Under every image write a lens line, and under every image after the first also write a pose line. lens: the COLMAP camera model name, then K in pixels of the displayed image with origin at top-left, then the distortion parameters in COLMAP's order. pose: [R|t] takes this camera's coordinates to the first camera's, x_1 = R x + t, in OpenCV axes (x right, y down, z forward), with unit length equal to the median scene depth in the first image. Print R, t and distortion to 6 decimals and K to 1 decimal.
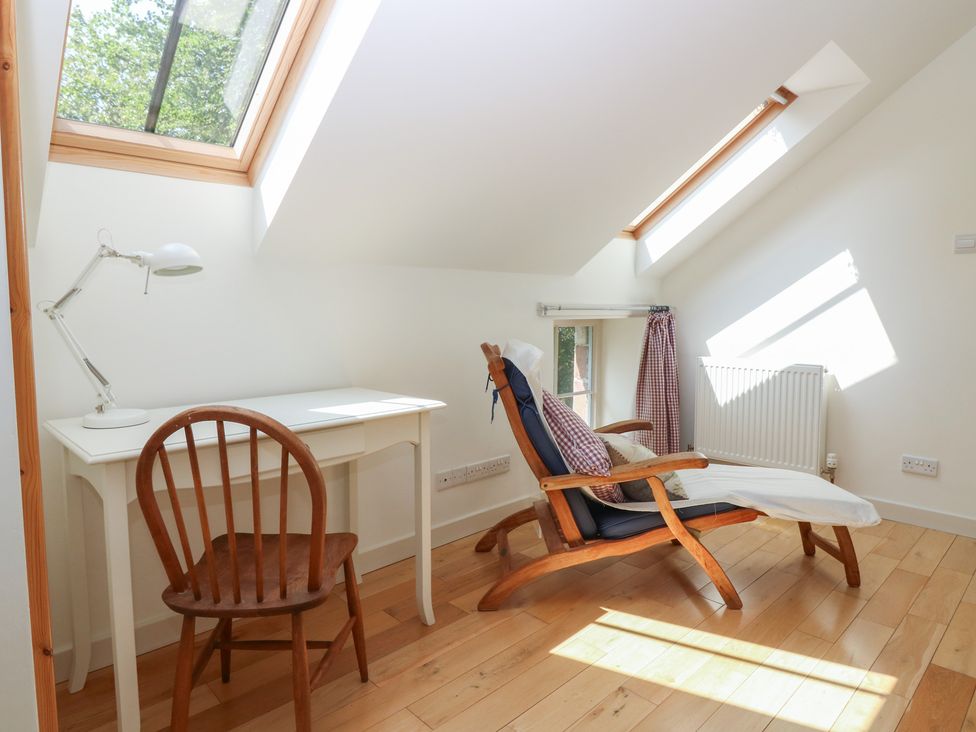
lens RADIAL K [[597.6, 0, 496.1], [0, 597.6, 360.3], [0, 0, 1]] dist [-0.000548, -0.002524]
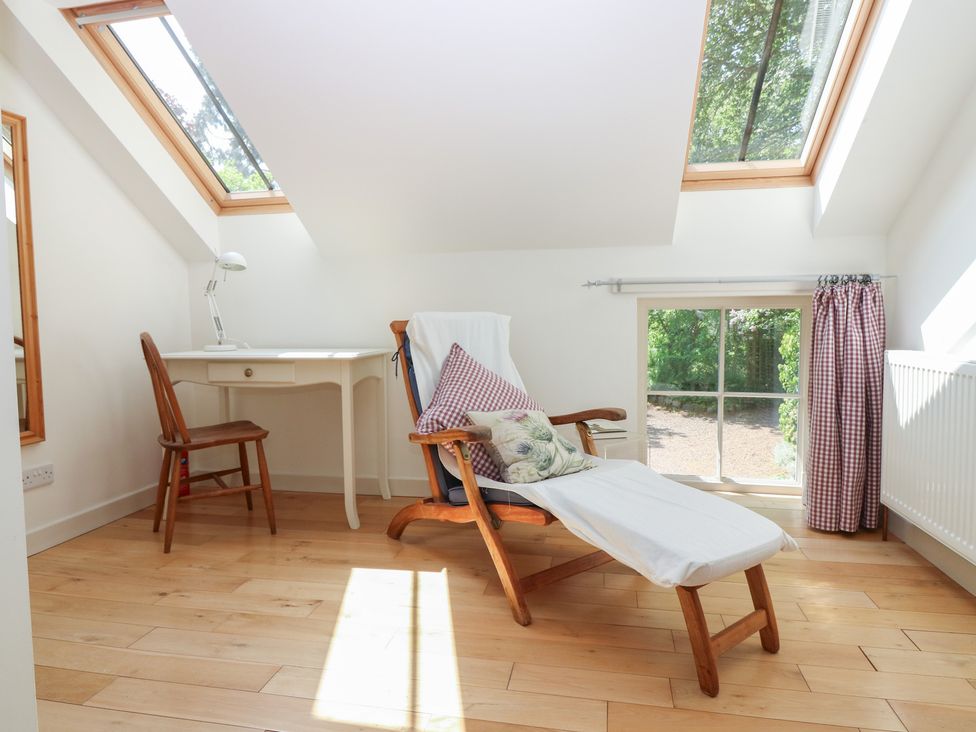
lens RADIAL K [[597.6, 0, 496.1], [0, 597.6, 360.3], [0, 0, 1]] dist [-0.000548, -0.002524]
pose [[0.566393, 0.048914, -0.822683, 1.085504], [-0.065018, 0.997778, 0.014562, 0.040316], [0.821567, 0.045241, 0.568314, 0.496339]]
